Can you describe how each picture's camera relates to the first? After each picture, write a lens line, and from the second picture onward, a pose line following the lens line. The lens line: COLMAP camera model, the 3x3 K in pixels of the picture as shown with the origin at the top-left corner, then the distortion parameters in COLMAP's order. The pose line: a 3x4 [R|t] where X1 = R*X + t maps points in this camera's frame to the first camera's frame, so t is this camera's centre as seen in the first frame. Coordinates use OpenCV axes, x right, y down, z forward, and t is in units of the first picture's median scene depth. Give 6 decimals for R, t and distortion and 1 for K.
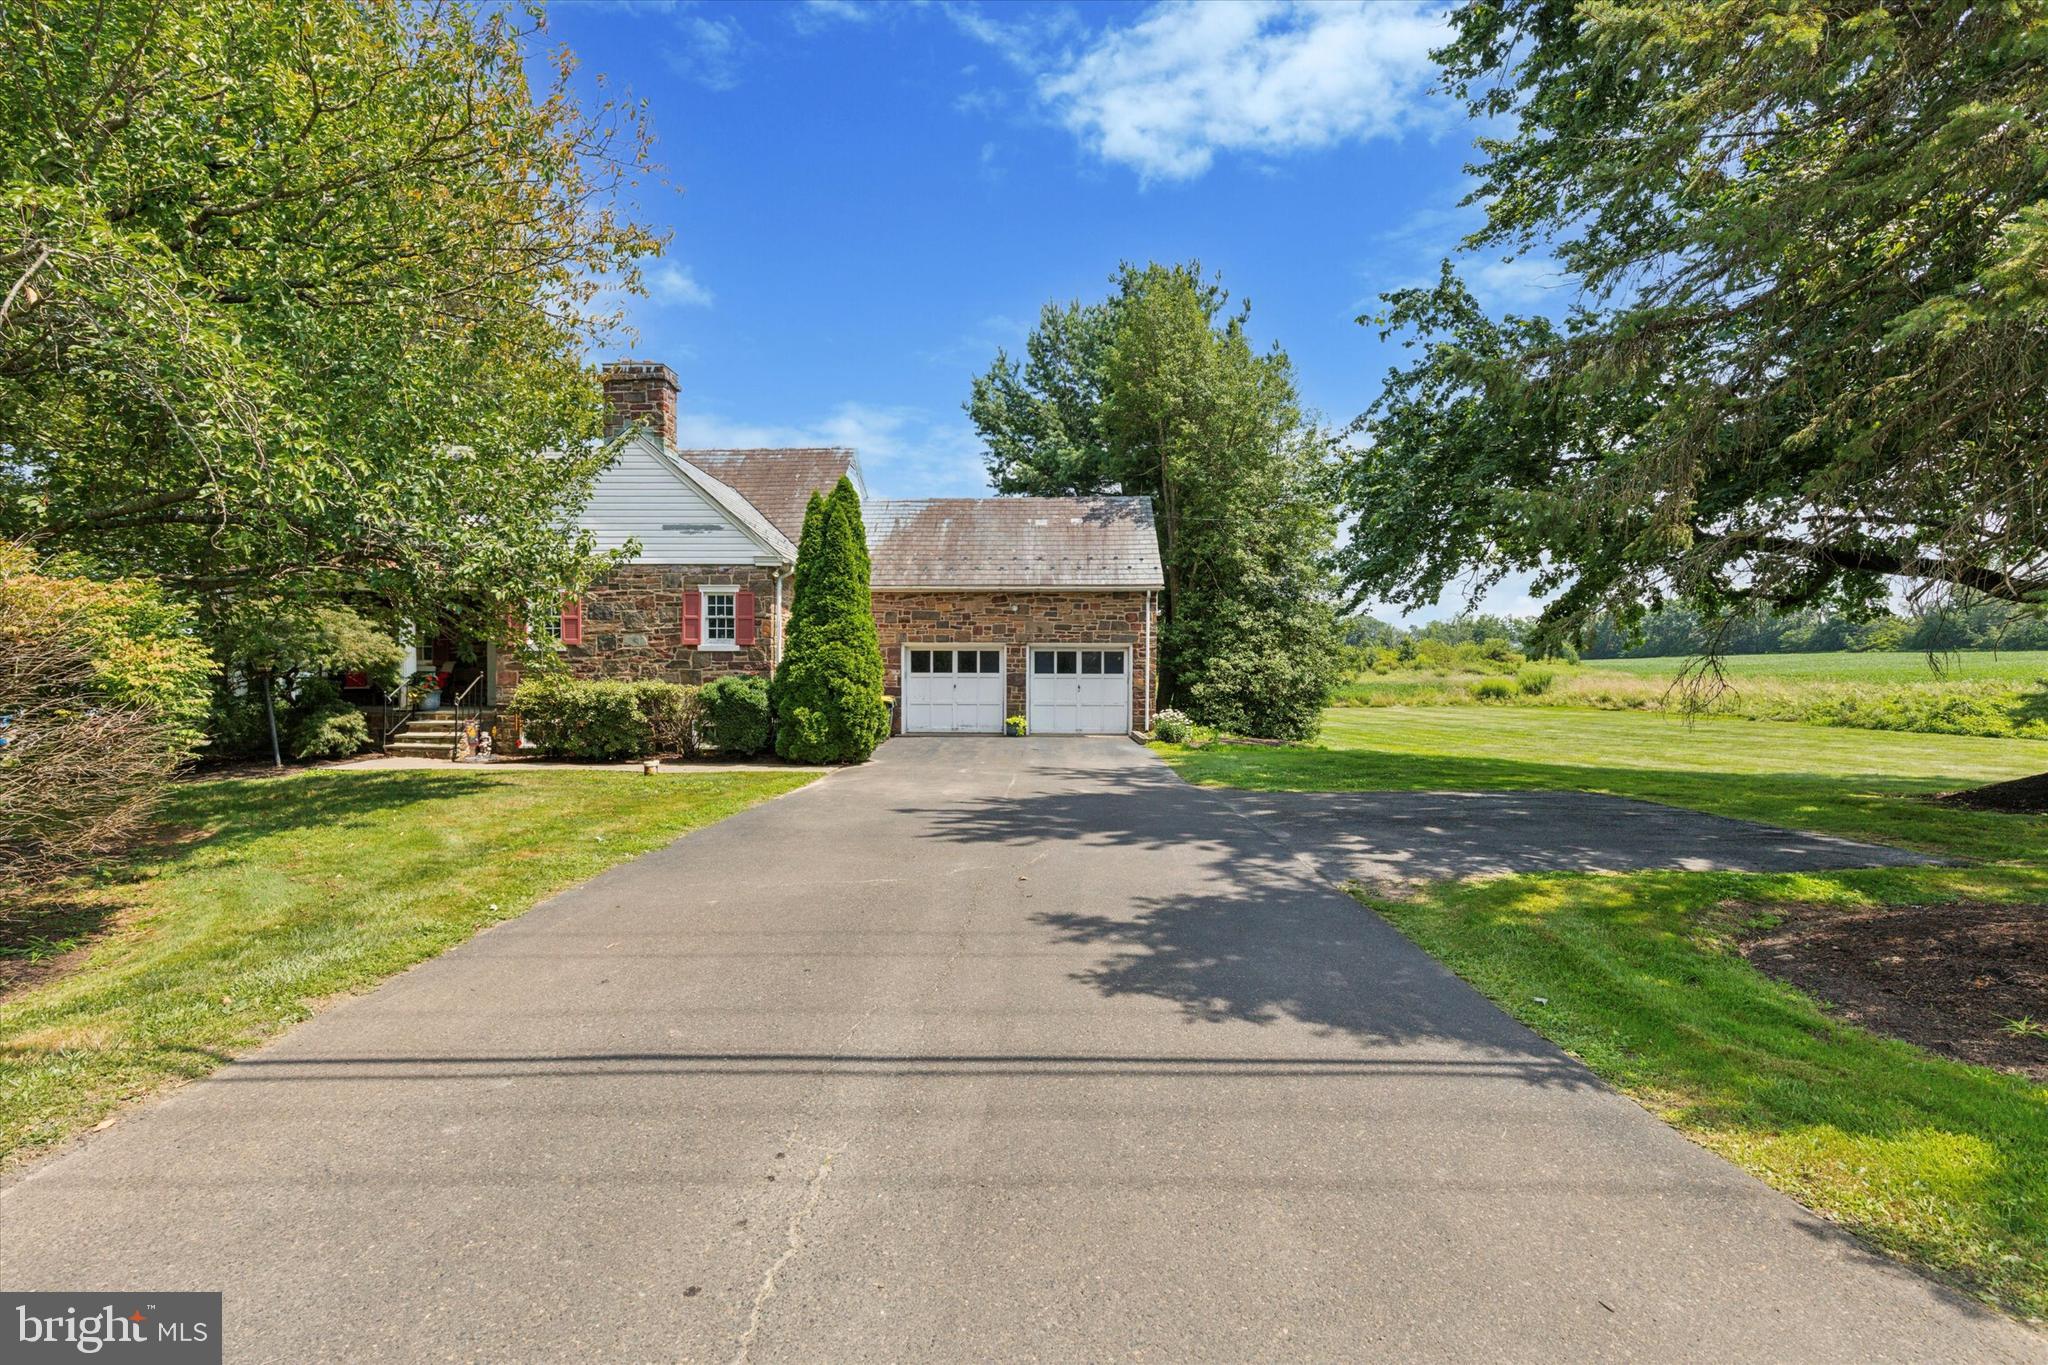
lens RADIAL K [[934.0, 0, 1027.3], [0, 934.0, 685.1], [0, 0, 1]] dist [0.003139, -0.000980]
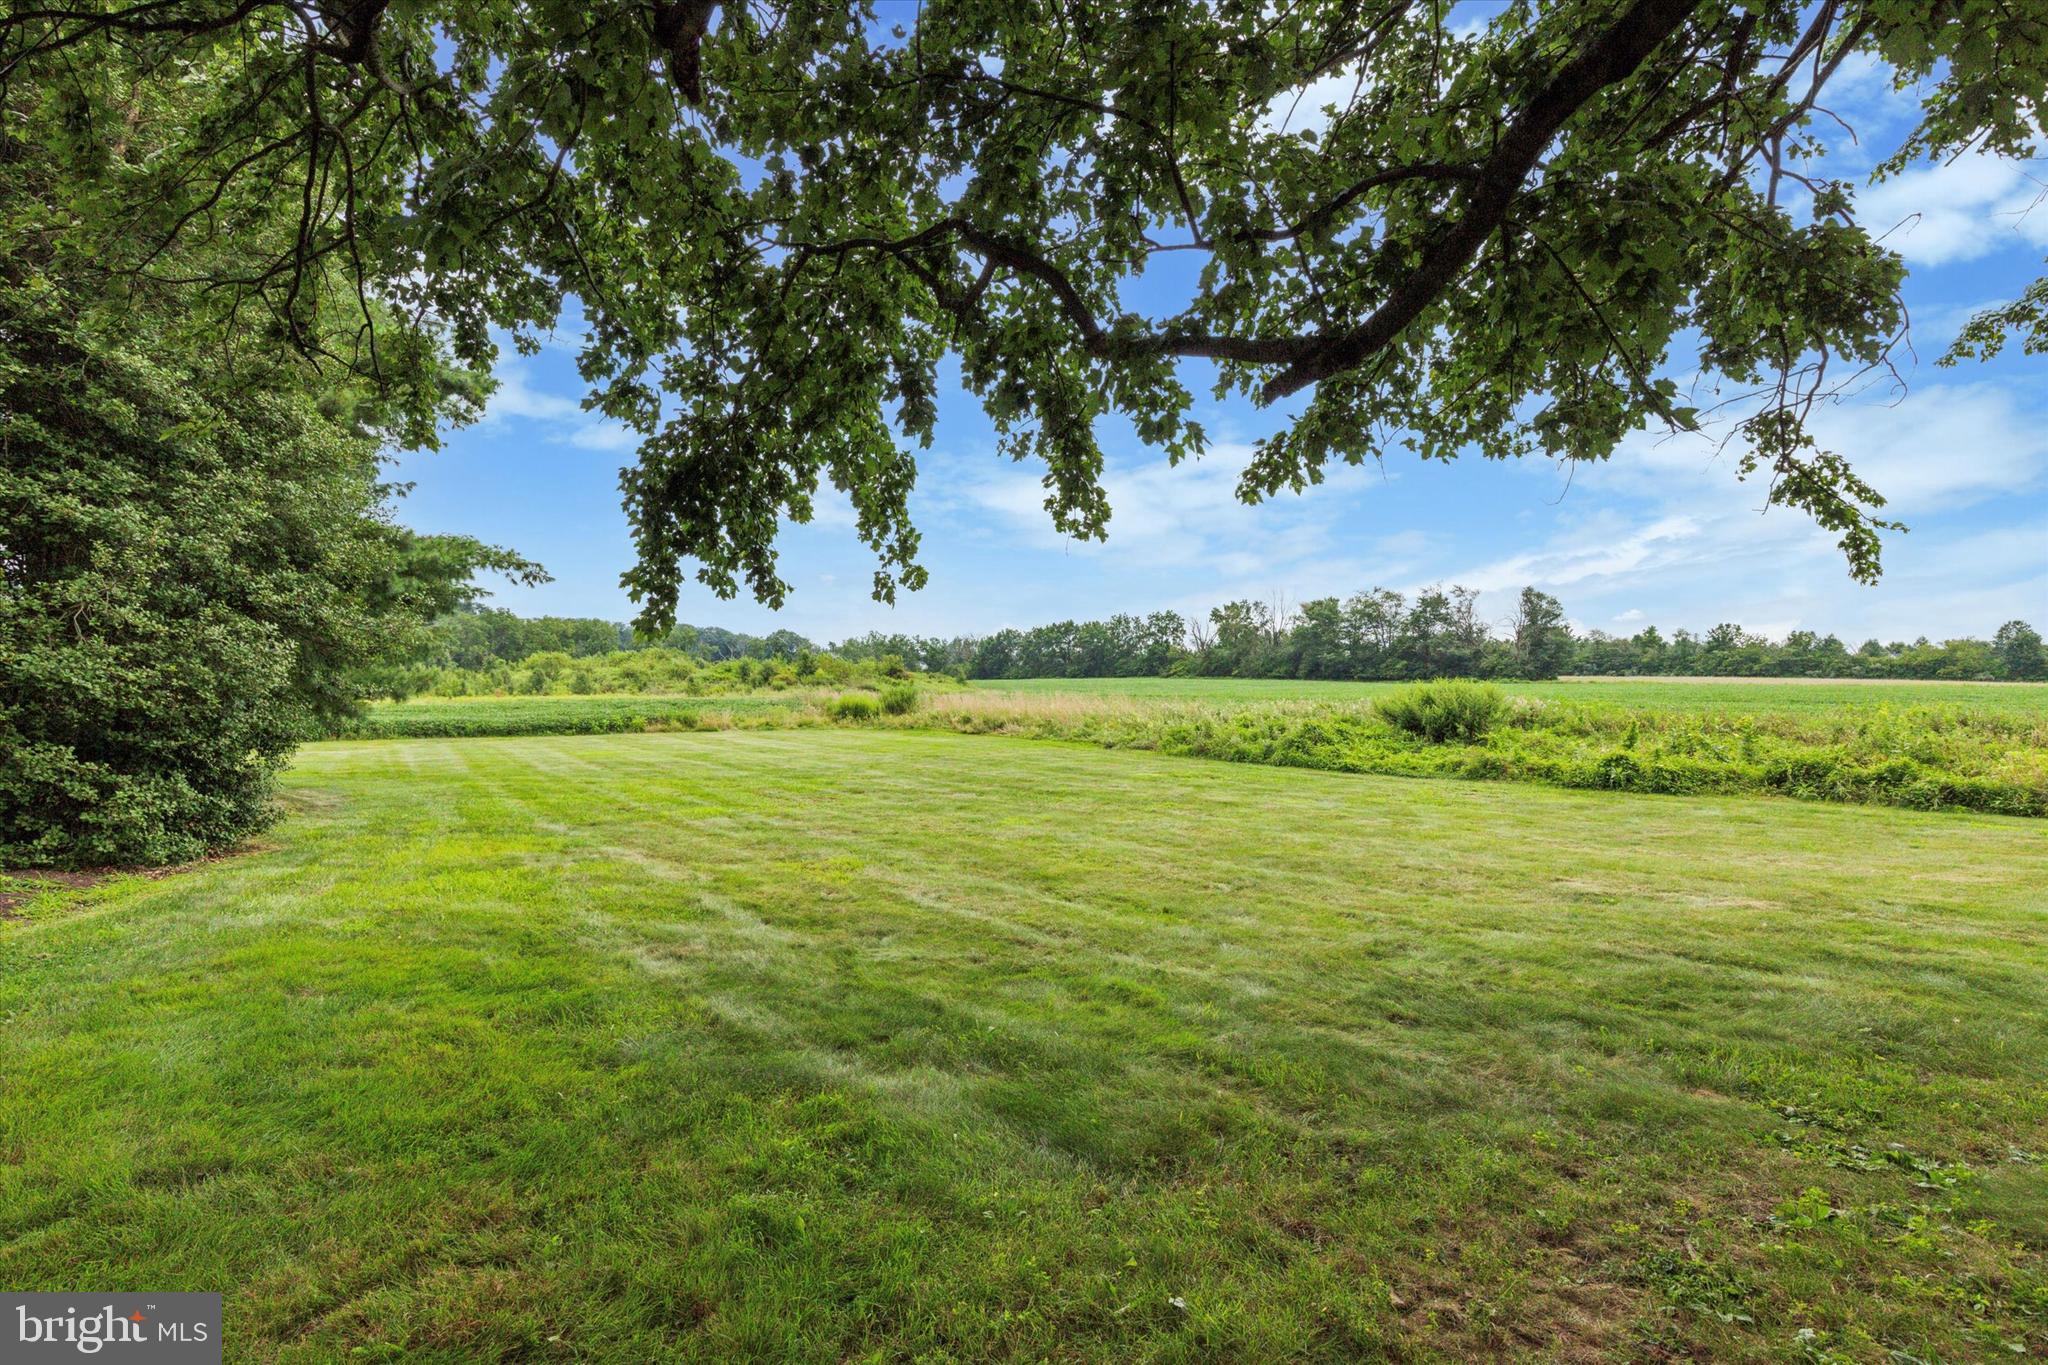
lens RADIAL K [[934.0, 0, 1023.8], [0, 934.0, 689.5], [0, 0, 1]] dist [0.003139, -0.000980]
pose [[0.835309, 0.015595, 0.549560, 0.183711], [-0.008800, 0.999849, -0.014997, -0.000249], [-0.549711, 0.007691, 0.835320, 0.249607]]
